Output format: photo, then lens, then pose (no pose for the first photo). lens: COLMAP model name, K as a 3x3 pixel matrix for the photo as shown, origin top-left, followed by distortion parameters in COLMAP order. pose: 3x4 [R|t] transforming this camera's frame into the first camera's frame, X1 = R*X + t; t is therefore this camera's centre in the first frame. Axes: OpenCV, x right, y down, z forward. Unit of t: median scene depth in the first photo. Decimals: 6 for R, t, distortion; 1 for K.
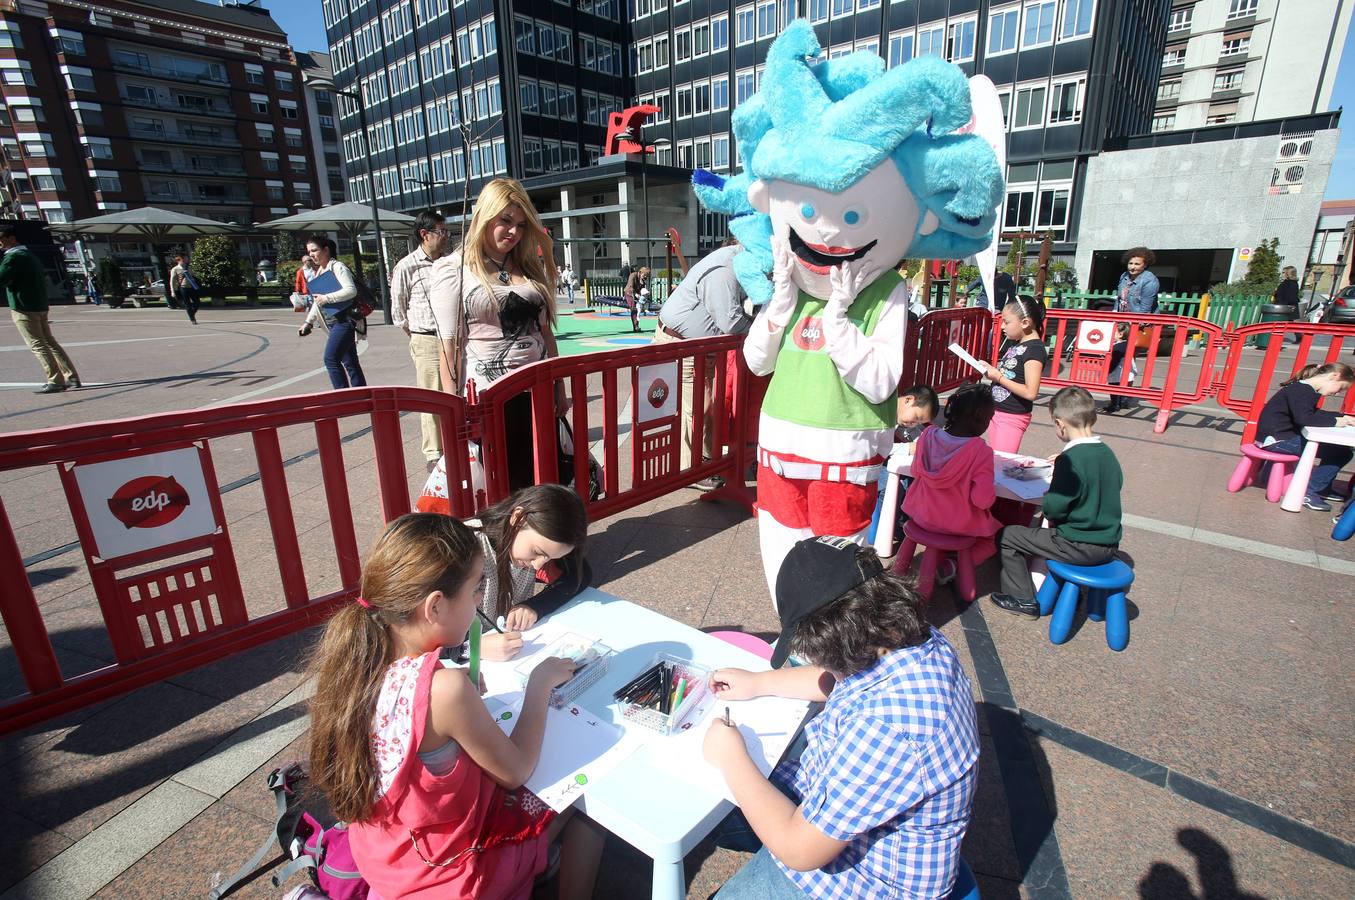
lens RADIAL K [[629.6, 0, 684.7], [0, 629.6, 452.5], [0, 0, 1]] dist [-0.047315, 0.020984]
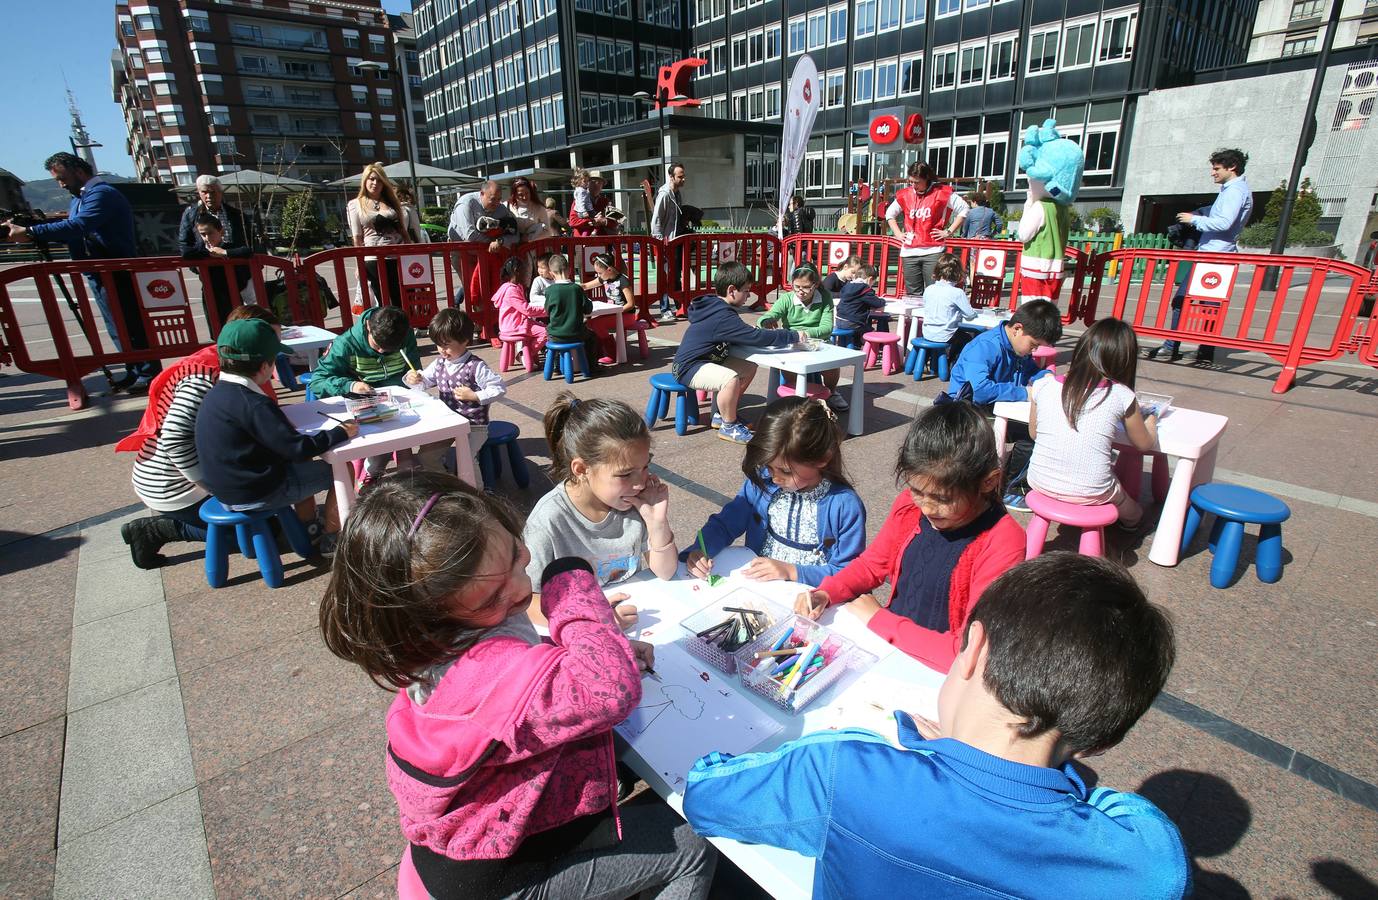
lens RADIAL K [[673.2, 0, 684.4], [0, 673.2, 434.0], [0, 0, 1]] dist [-0.045451, 0.019318]
pose [[0.988738, 0.035834, -0.145304, 0.087546], [-0.033116, 0.999229, 0.021082, 0.027261], [0.145948, -0.016033, 0.989162, -0.073140]]
